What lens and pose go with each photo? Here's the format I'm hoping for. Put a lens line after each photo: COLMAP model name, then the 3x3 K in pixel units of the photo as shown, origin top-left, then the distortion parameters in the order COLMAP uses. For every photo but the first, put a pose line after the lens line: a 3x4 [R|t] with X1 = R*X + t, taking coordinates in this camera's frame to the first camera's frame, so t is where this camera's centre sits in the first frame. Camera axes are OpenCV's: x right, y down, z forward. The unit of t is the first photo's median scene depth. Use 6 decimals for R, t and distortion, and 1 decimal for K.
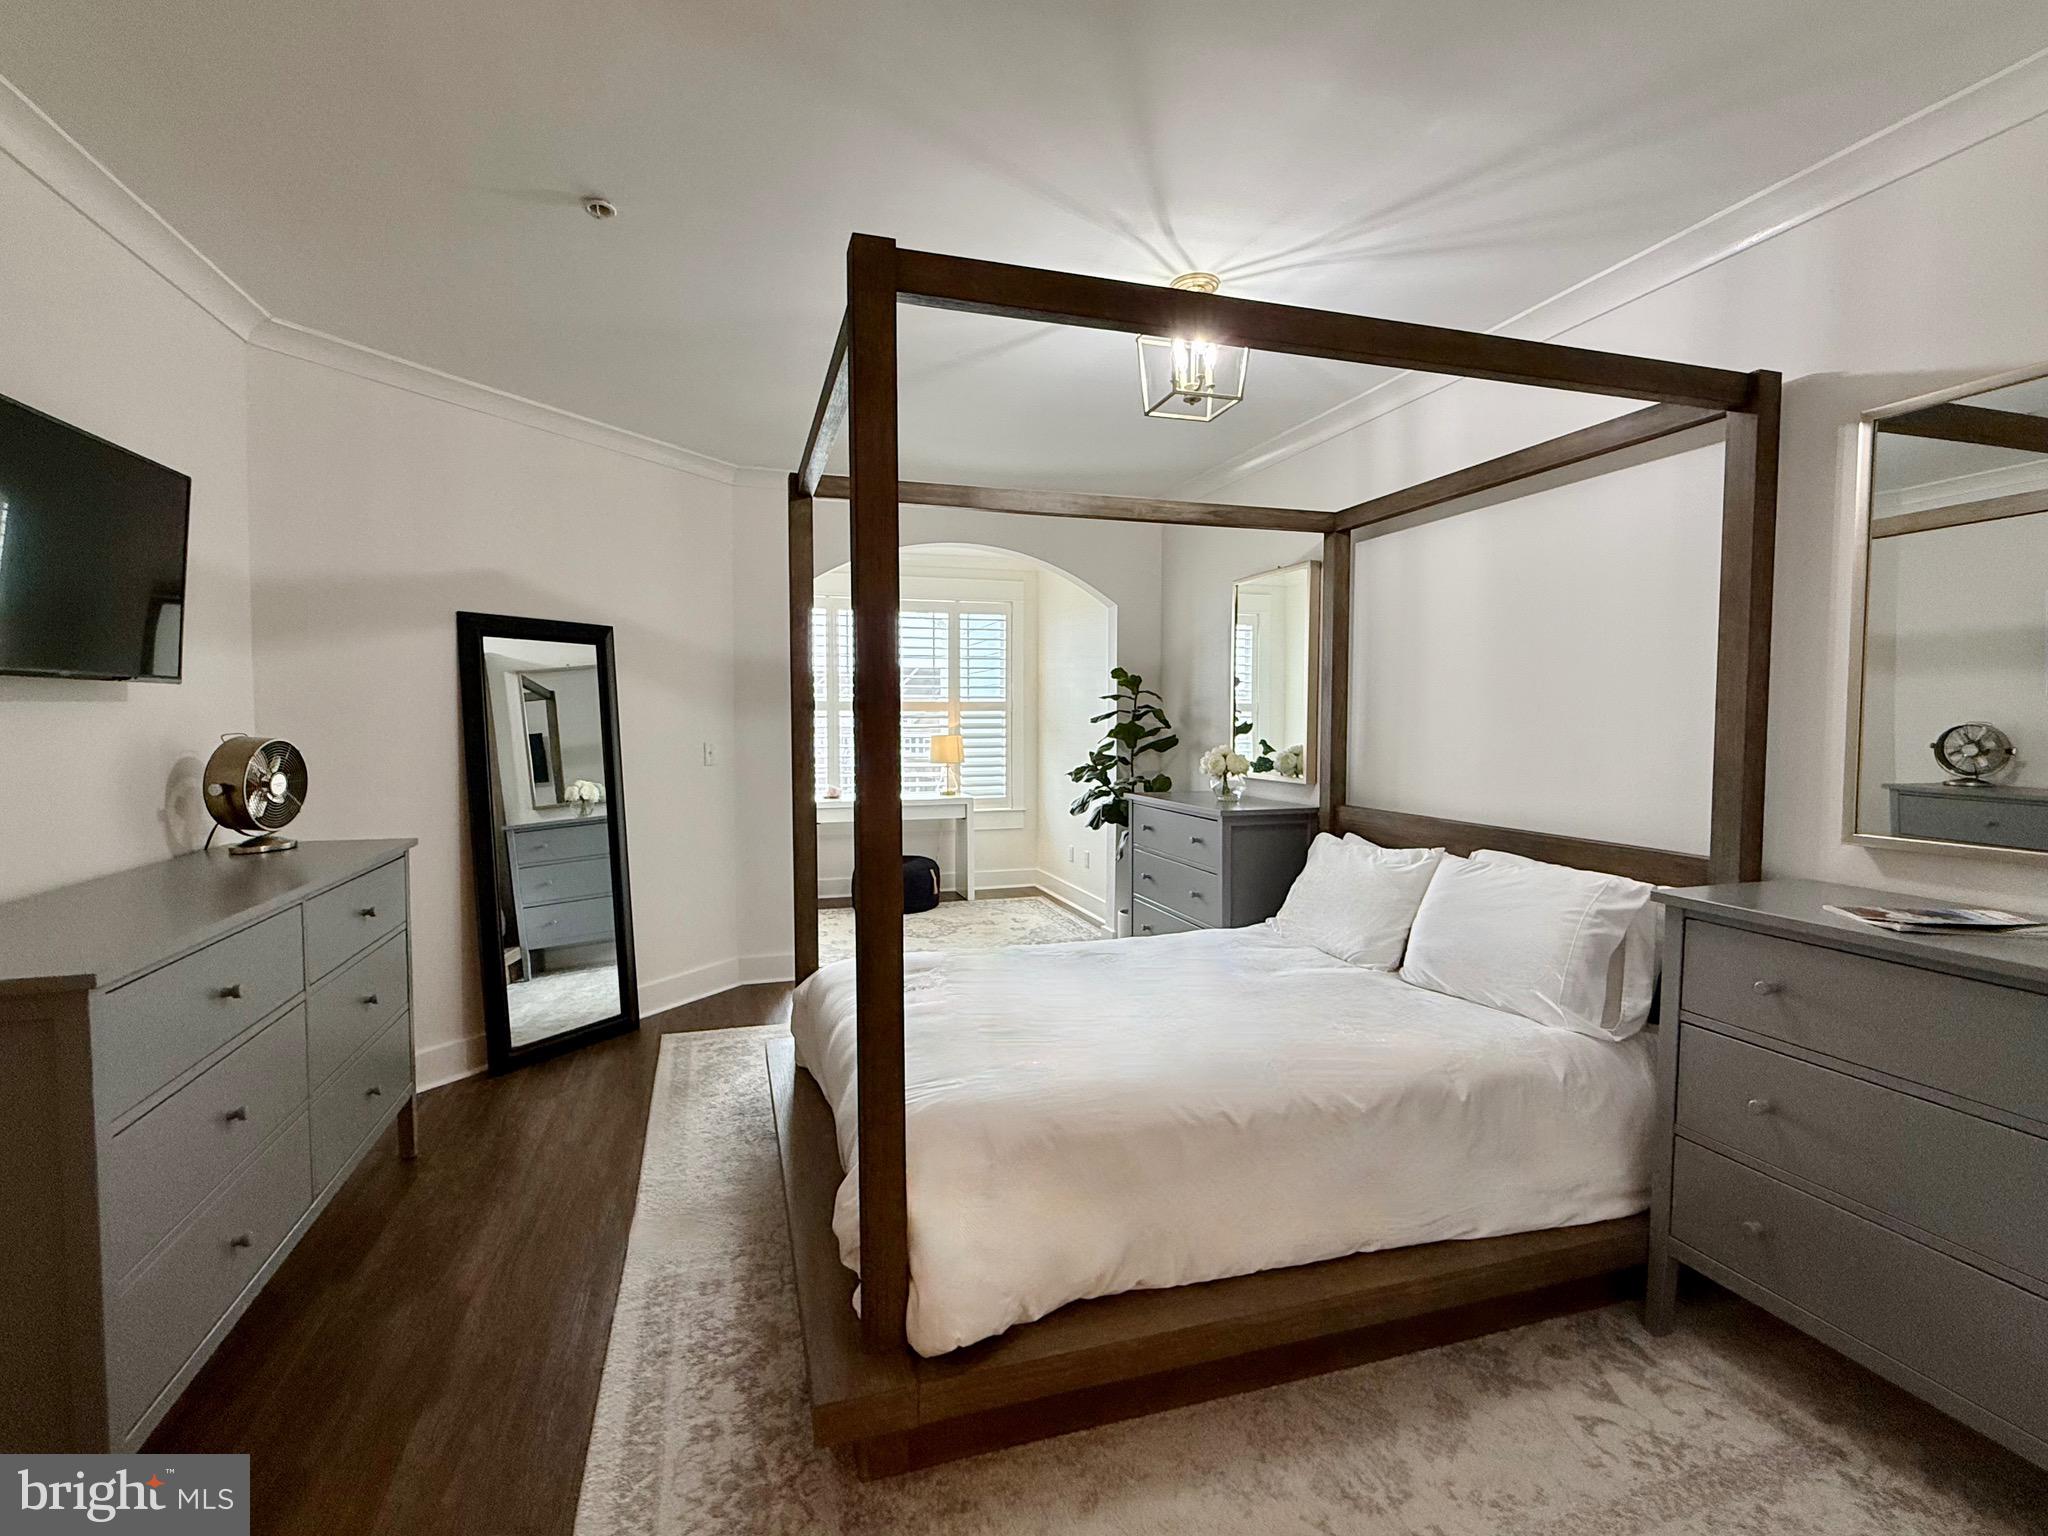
lens RADIAL K [[934.9, 0, 1024.0], [0, 934.9, 768.0], [0, 0, 1]] dist [-0.002530, 0.000271]
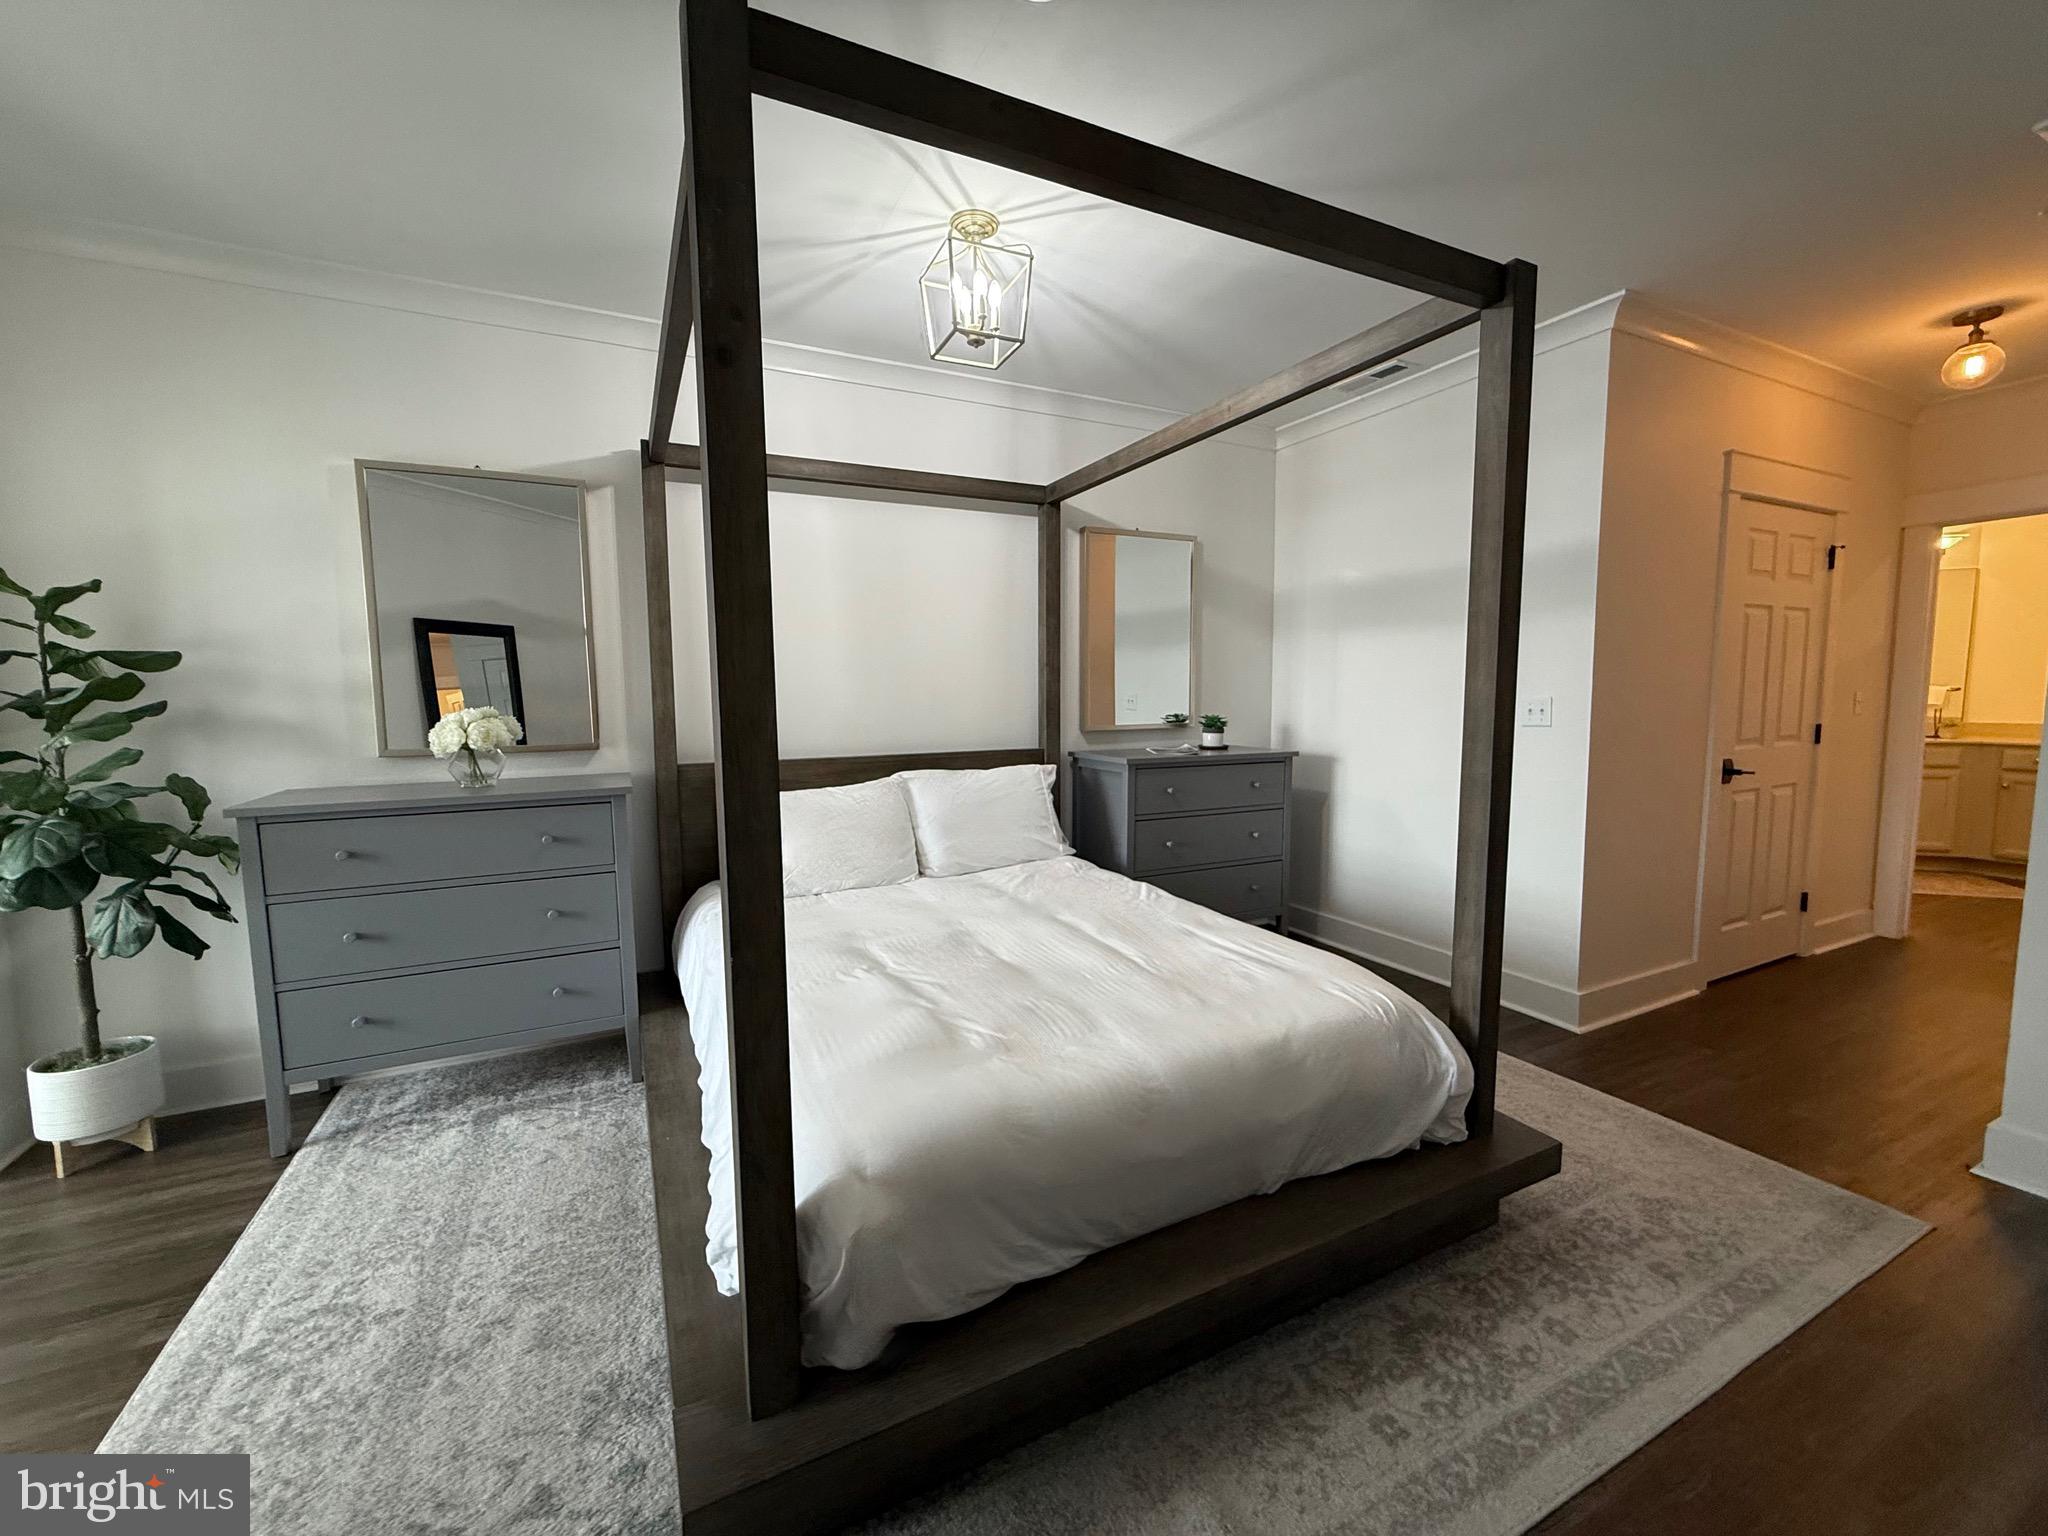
lens RADIAL K [[817.9, 0, 1024.0], [0, 817.9, 768.0], [0, 0, 1]] dist [-0.000769, -0.000211]
pose [[-0.147326, -0.092584, 0.984745, -0.700820], [0.063885, 0.992640, 0.102884, -0.028254], [-0.987023, 0.078067, -0.140327, 1.070956]]
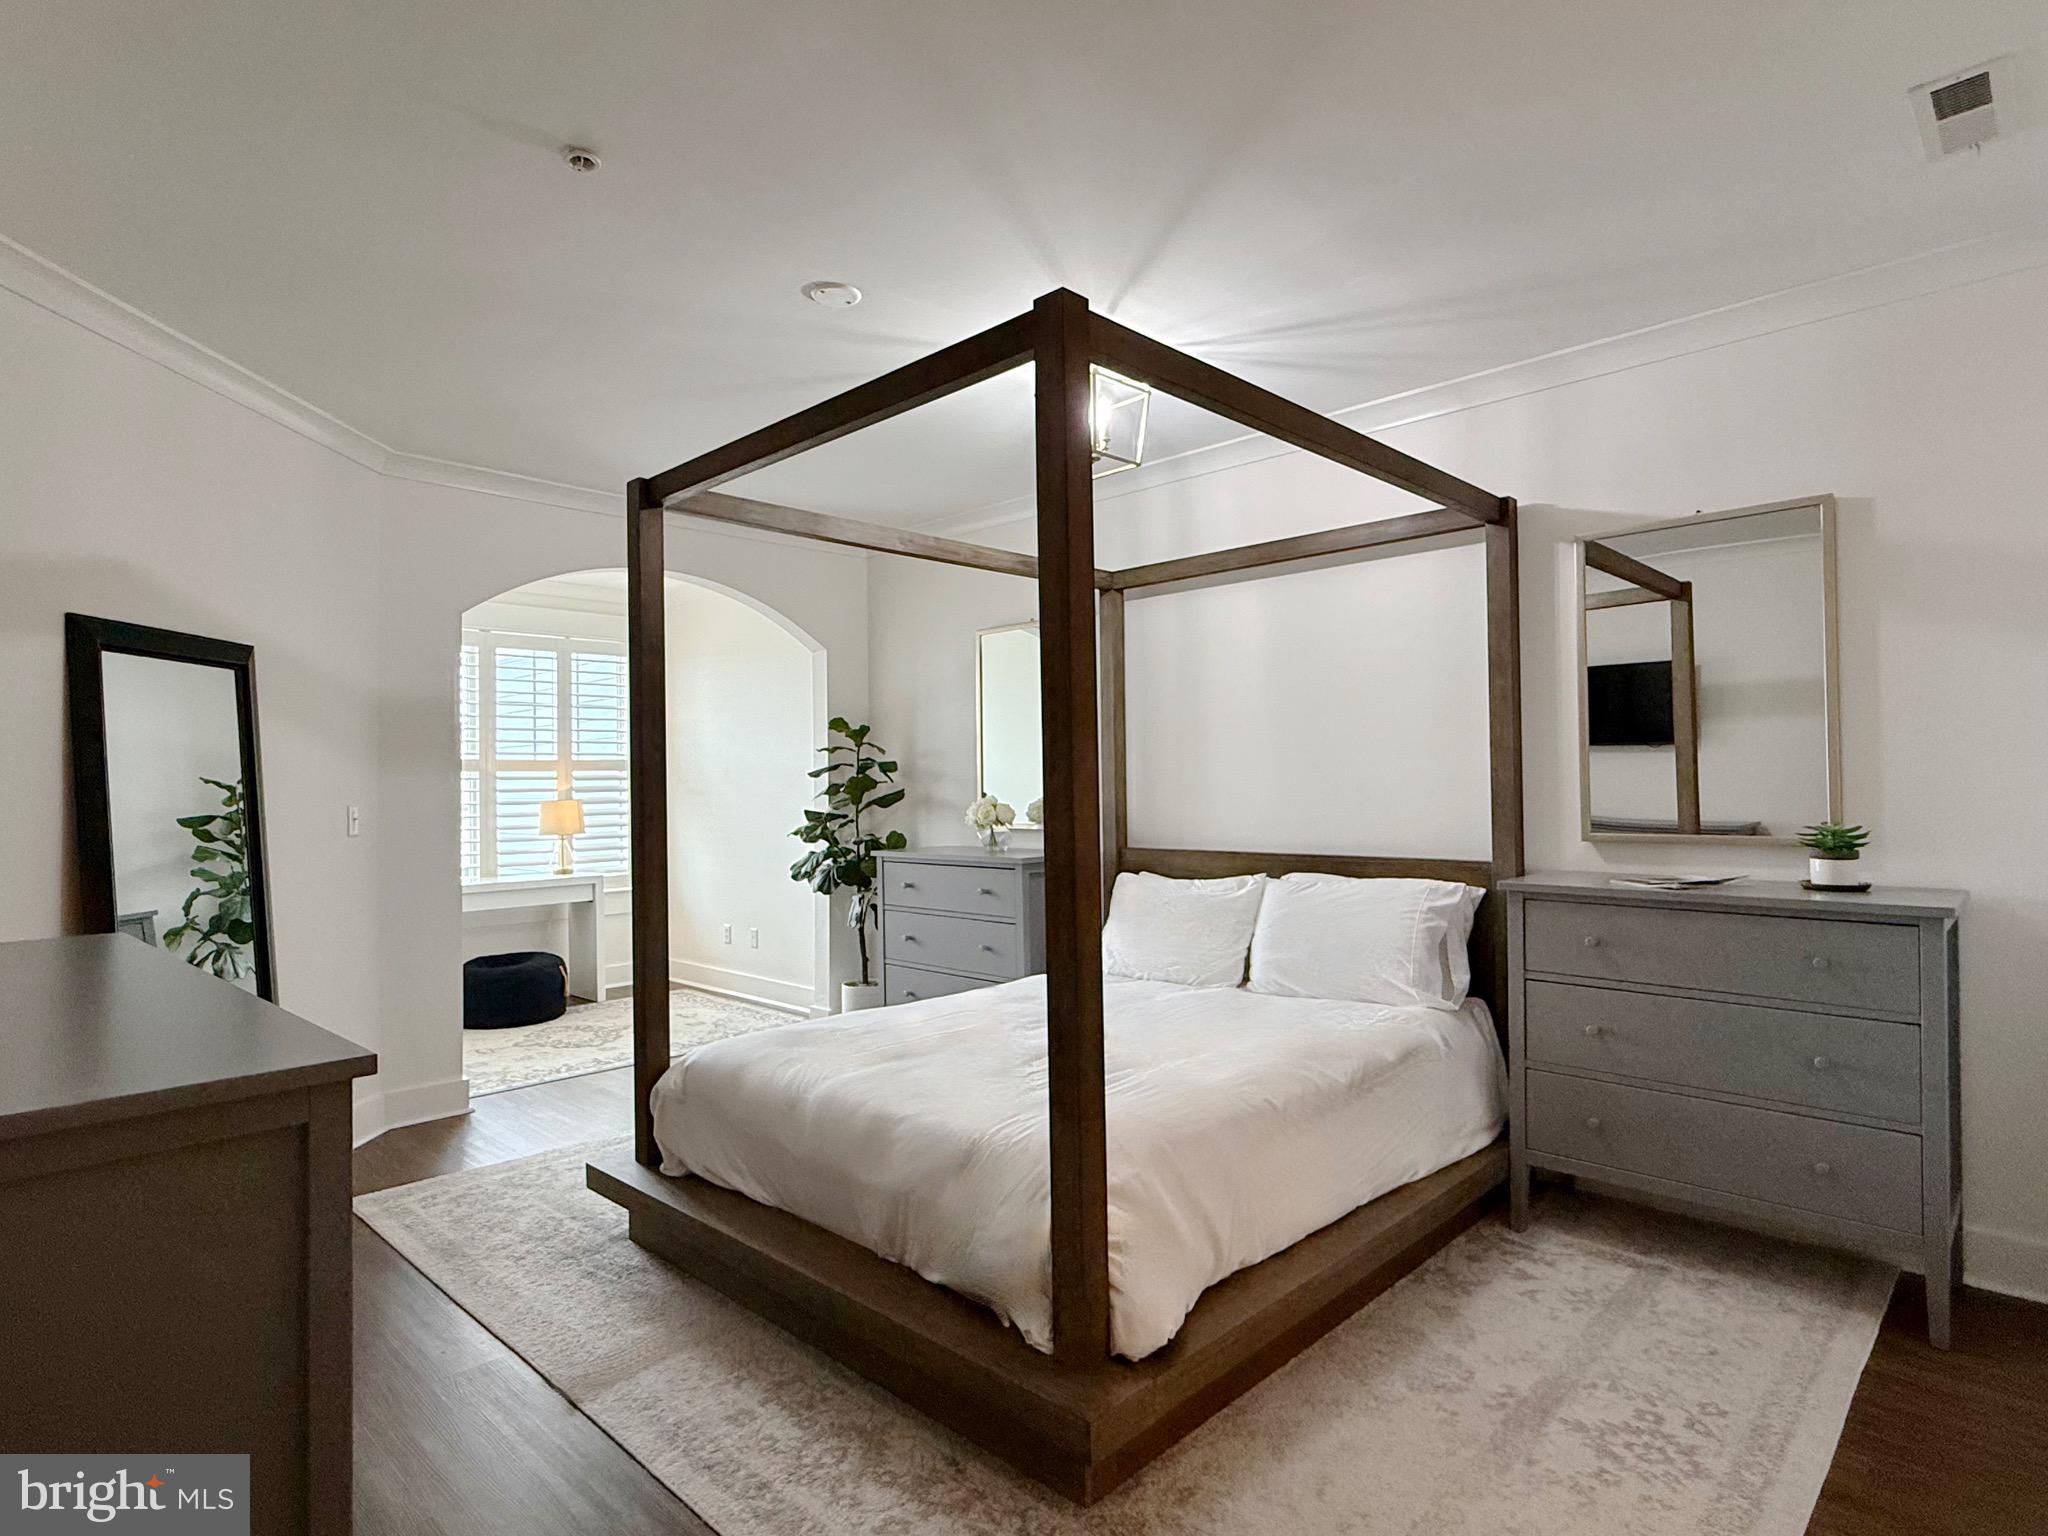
lens RADIAL K [[1080.2, 0, 992.6], [0, 1080.2, 773.8], [0, 0, 1]] dist [-0.003160, -0.001339]
pose [[0.887349, -0.007153, 0.461042, -0.469023], [0.038901, 0.997476, -0.059394, 0.031312], [-0.459454, 0.070638, 0.885388, -0.013154]]
